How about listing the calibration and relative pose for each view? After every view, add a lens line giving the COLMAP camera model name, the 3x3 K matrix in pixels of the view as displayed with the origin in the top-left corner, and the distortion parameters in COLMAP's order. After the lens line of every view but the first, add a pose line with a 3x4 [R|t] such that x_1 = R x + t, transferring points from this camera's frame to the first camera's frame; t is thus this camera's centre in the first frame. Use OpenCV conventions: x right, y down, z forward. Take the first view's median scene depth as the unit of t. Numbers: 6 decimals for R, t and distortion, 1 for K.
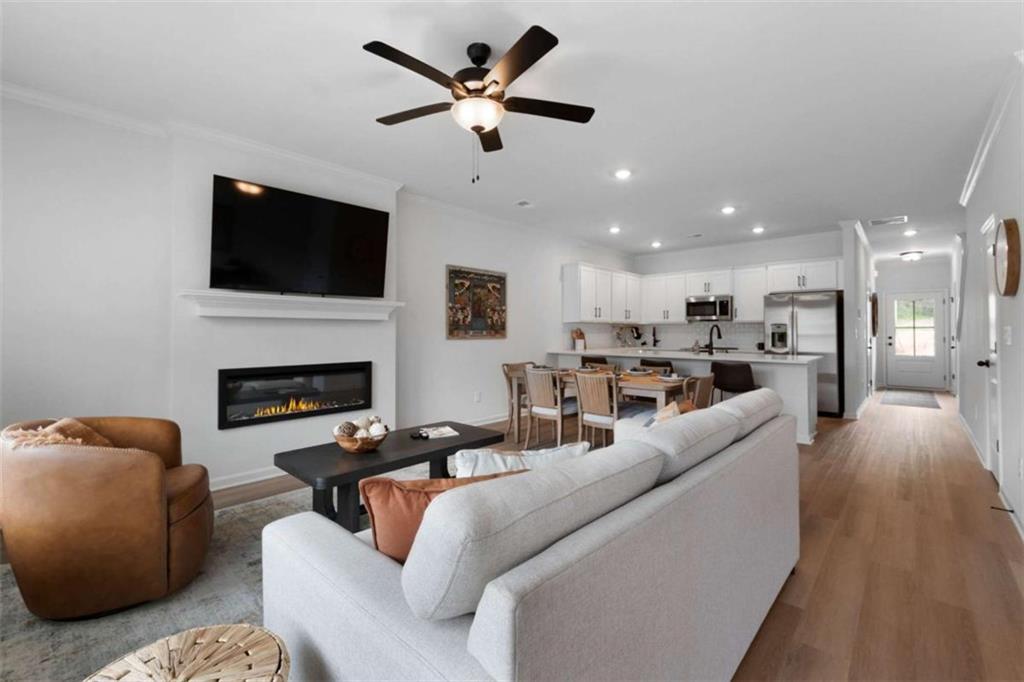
lens RADIAL K [[439.2, 0, 511.9], [0, 439.2, 329.3], [0, 0, 1]] dist [-0.002166, -0.000705]
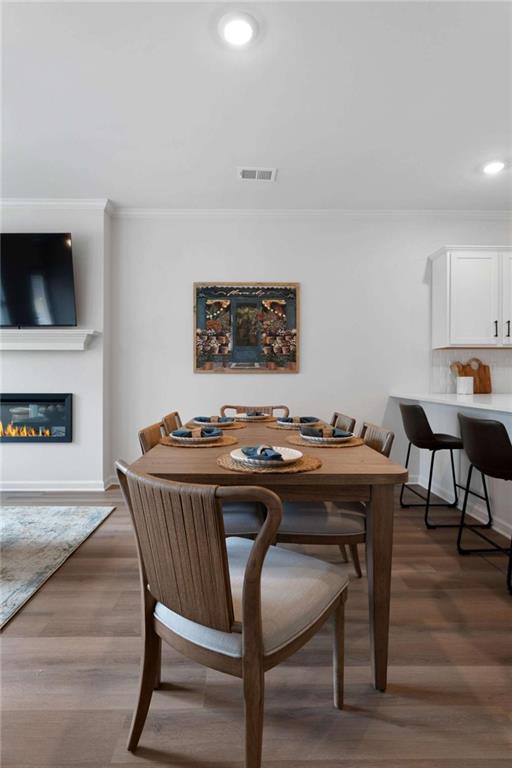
lens RADIAL K [[396.9, 0, 243.2], [0, 396.9, 376.6], [0, 0, 1]] dist [-0.000453, -0.000486]
pose [[0.682535, 0.001707, -0.730851, 0.420838], [0.003232, 0.999980, 0.005354, 0.023816], [0.730846, -0.006017, 0.682516, 0.501780]]
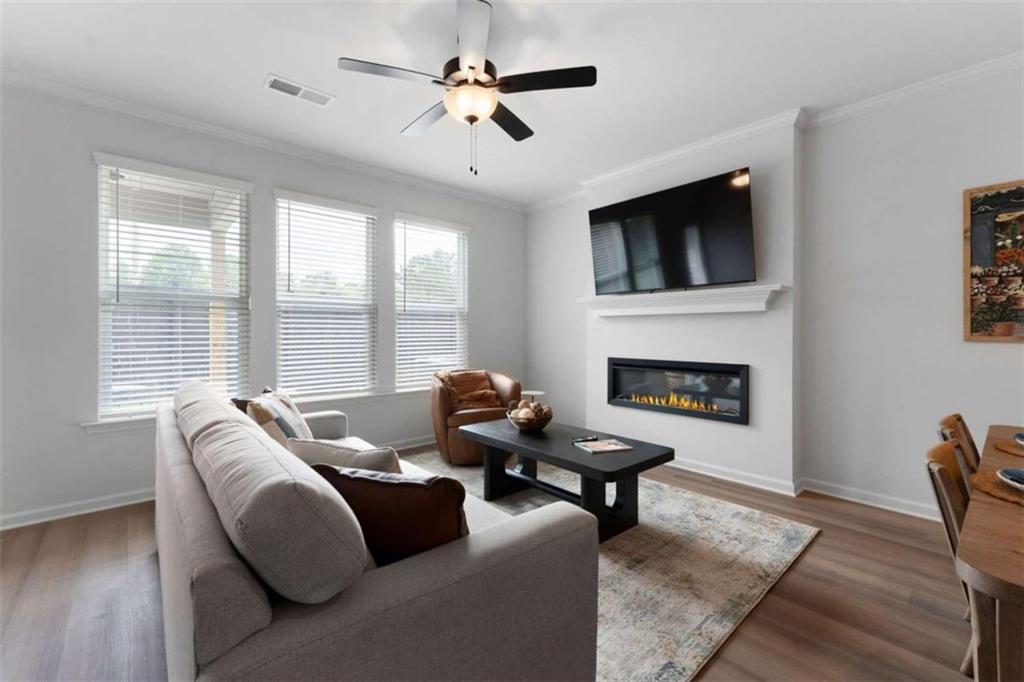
lens RADIAL K [[426.8, 0, 505.2], [0, 426.8, 330.8], [0, 0, 1]] dist [-0.002145, -0.000427]
pose [[-0.111884, -0.000334, -0.993721, 0.353586], [0.007188, 0.999974, -0.001145, 0.007520], [0.993695, -0.007271, -0.111879, 0.483685]]
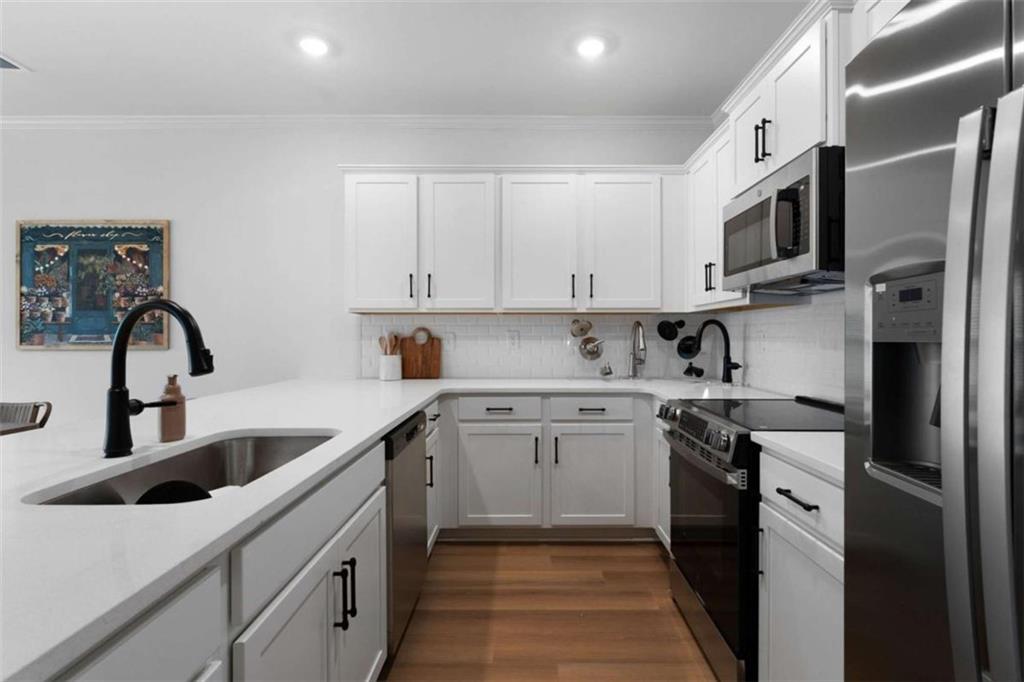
lens RADIAL K [[497.4, 0, 525.5], [0, 497.4, 331.4], [0, 0, 1]] dist [-0.004726, 0.001623]
pose [[0.675706, -0.006046, -0.737146, 0.715074], [0.006275, 0.999977, -0.002450, 0.004321], [0.737144, -0.002970, 0.675729, 0.952101]]
